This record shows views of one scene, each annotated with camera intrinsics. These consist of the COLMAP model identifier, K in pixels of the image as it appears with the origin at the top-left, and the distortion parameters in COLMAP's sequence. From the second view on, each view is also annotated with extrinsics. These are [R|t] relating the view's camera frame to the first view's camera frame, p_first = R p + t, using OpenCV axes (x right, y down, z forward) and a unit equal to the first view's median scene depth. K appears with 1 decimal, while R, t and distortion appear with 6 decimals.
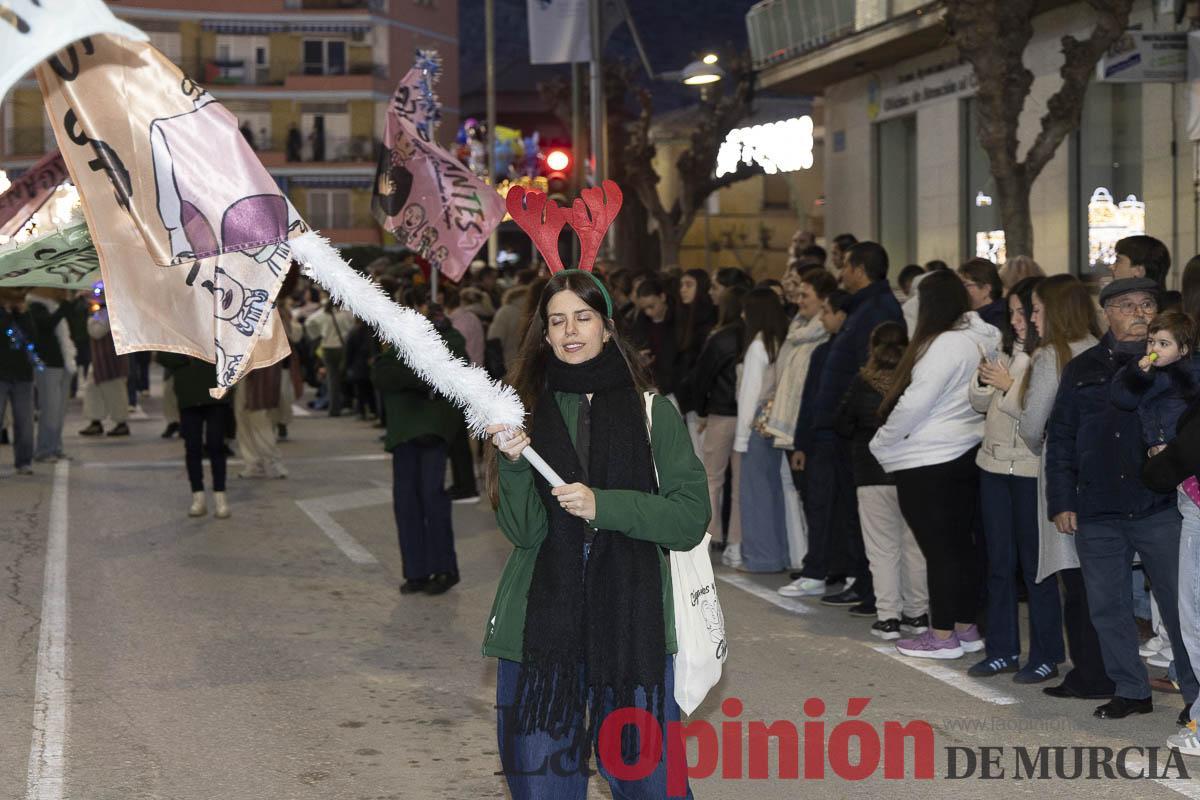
lens RADIAL K [[2102.9, 0, 600.0], [0, 2102.9, 400.0], [0, 0, 1]] dist [0.053654, -0.136906]
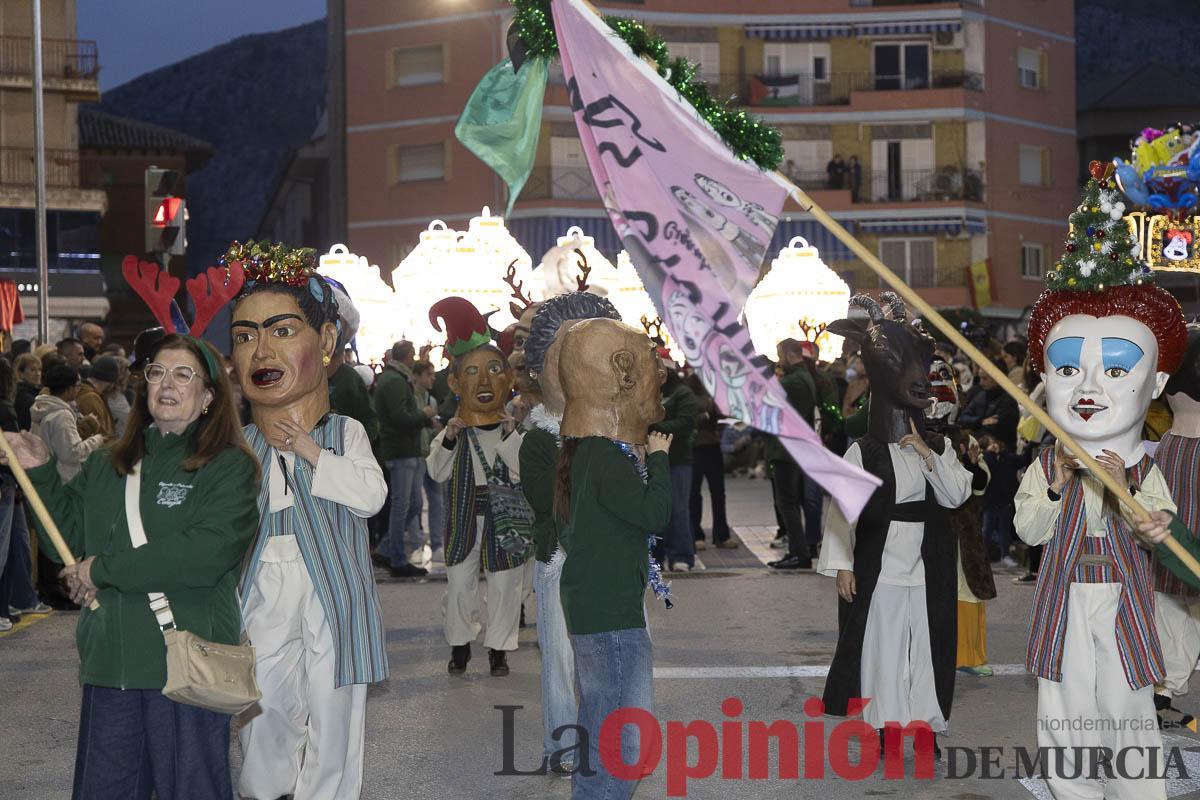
lens RADIAL K [[1777.6, 0, 600.0], [0, 1777.6, 400.0], [0, 0, 1]] dist [0.011469, -0.018863]
pose [[0.975269, -0.002959, -0.220999, -0.094810], [-0.003523, 0.999575, -0.028927, -0.021286], [0.220991, 0.028990, 0.974845, 0.343882]]
